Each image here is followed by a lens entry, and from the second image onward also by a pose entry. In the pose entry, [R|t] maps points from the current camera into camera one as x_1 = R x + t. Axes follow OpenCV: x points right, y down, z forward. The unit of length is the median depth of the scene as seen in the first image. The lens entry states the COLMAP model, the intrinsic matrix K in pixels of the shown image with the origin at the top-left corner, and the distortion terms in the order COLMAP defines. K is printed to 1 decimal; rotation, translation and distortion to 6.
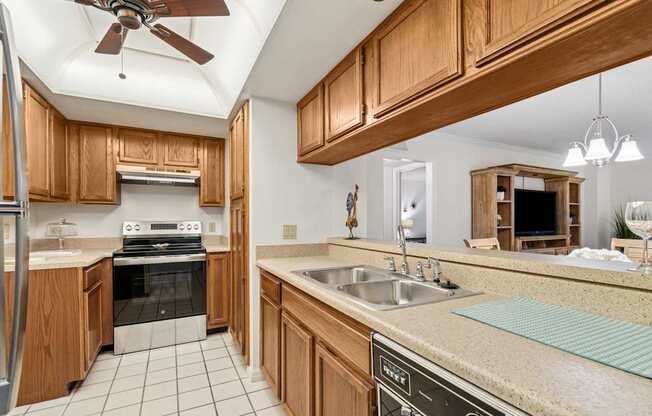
lens RADIAL K [[295.1, 0, 315.4], [0, 295.1, 223.7], [0, 0, 1]] dist [-0.001476, 0.001490]
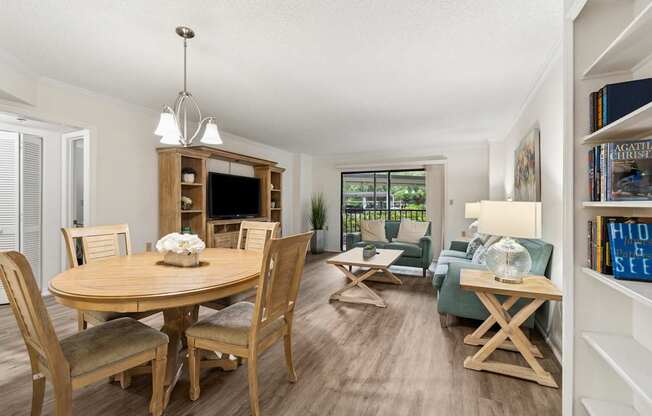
lens RADIAL K [[295.1, 0, 322.2], [0, 295.1, 202.1], [0, 0, 1]] dist [-0.001476, 0.001490]
pose [[0.774926, 0.012401, 0.631930, 0.752693], [-0.000035, 0.999808, -0.019577, 0.003009], [-0.632052, 0.015149, 0.774778, 0.004270]]
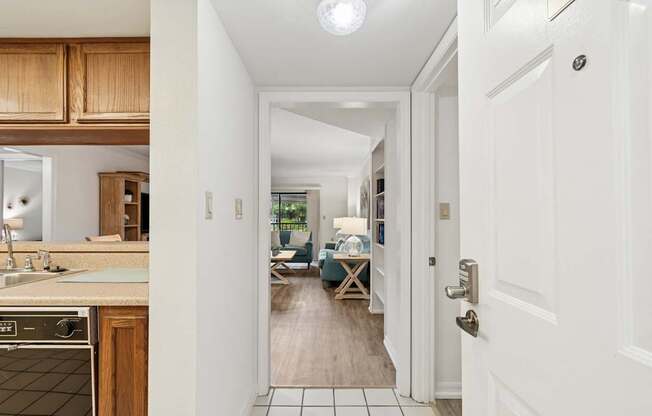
lens RADIAL K [[295.1, 0, 324.4], [0, 295.1, 215.6], [0, 0, 1]] dist [-0.001476, 0.001490]
pose [[0.441237, 0.014491, 0.897273, -0.115416], [0.008016, 0.999766, -0.020088, 0.002742], [-0.897355, 0.016056, 0.441018, -0.361784]]
